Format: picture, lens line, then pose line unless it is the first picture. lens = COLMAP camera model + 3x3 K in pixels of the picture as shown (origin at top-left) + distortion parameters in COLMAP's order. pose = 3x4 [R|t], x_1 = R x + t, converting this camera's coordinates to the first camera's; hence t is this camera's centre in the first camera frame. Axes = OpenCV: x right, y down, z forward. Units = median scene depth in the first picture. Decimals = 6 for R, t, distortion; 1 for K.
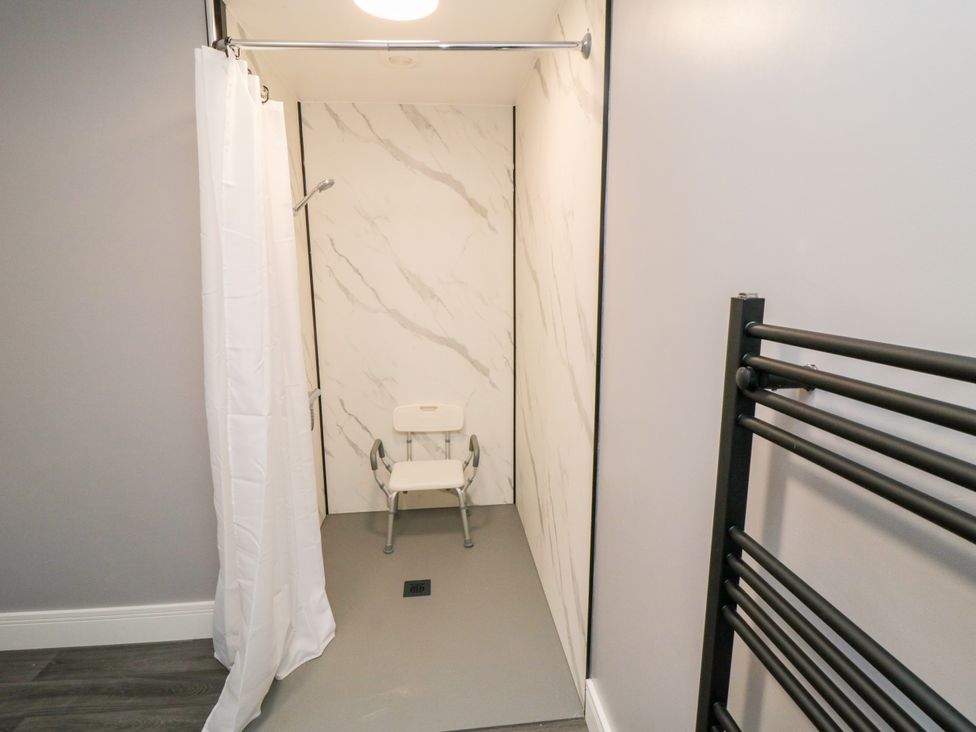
lens RADIAL K [[511.0, 0, 501.6], [0, 511.0, 362.2], [0, 0, 1]] dist [0.000641, -0.012032]
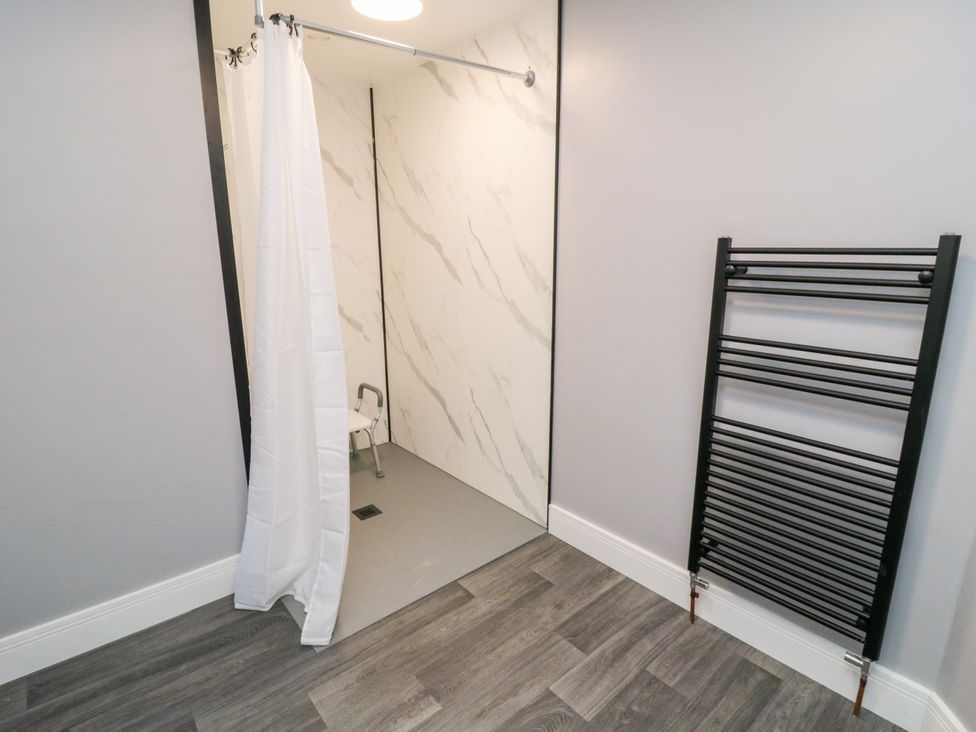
lens RADIAL K [[511.0, 0, 501.6], [0, 511.0, 362.2], [0, 0, 1]] dist [0.000641, -0.012032]
pose [[0.821180, -0.127422, 0.556262, -0.662384], [0.100327, 0.991807, 0.079084, 0.060222], [-0.561781, -0.009134, 0.827236, -0.155176]]
